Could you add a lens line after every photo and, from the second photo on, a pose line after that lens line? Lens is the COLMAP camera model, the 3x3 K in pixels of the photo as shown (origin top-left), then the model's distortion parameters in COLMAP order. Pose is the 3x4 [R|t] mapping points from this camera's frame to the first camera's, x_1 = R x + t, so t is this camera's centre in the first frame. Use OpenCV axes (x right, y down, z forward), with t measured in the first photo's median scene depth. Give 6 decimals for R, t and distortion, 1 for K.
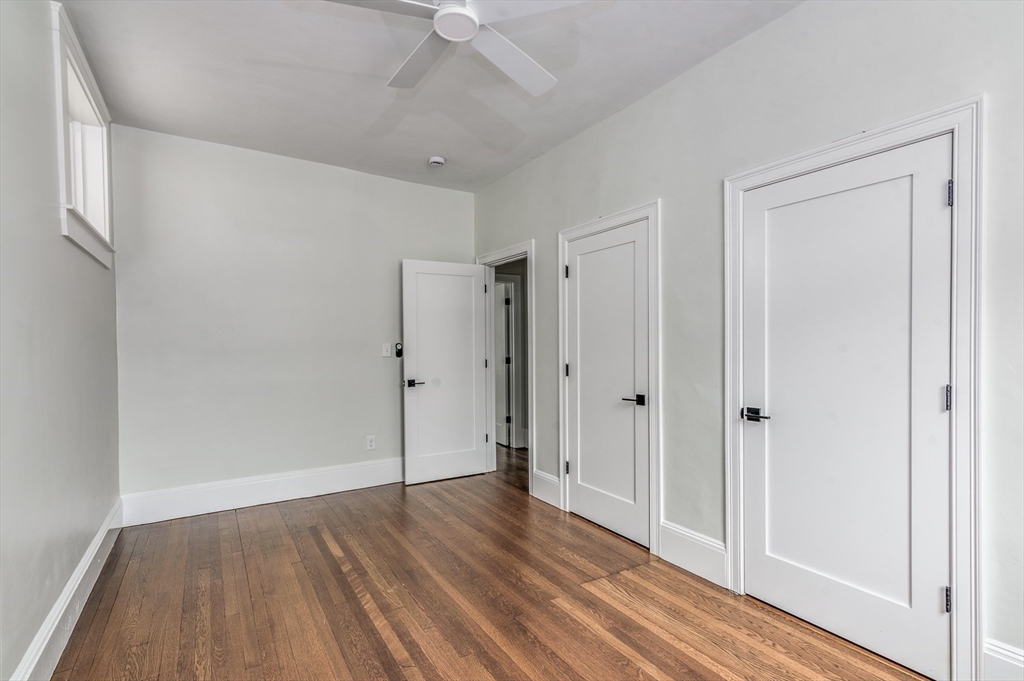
lens RADIAL K [[472.6, 0, 513.4], [0, 472.6, 343.8], [0, 0, 1]] dist [0.010658, 0.000730]
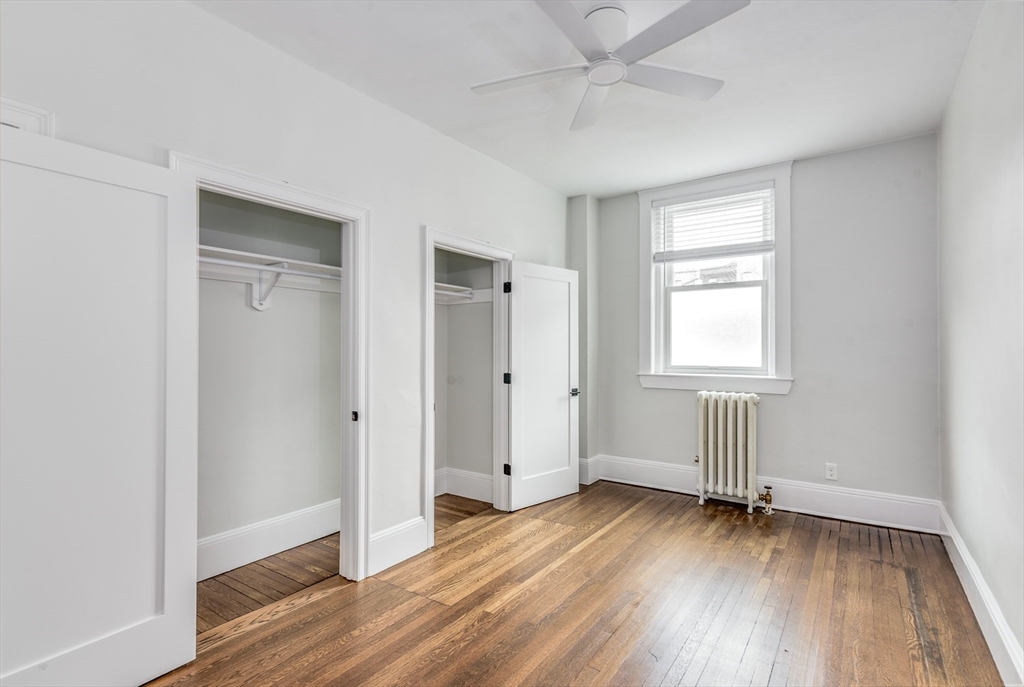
lens RADIAL K [[472.6, 0, 513.8], [0, 472.6, 344.7], [0, 0, 1]] dist [0.010658, 0.000730]
pose [[-0.347258, 0.007328, 0.937741, -0.897571], [0.003087, 0.999973, -0.006671, -0.030603], [-0.937765, 0.000578, -0.347271, 1.309463]]
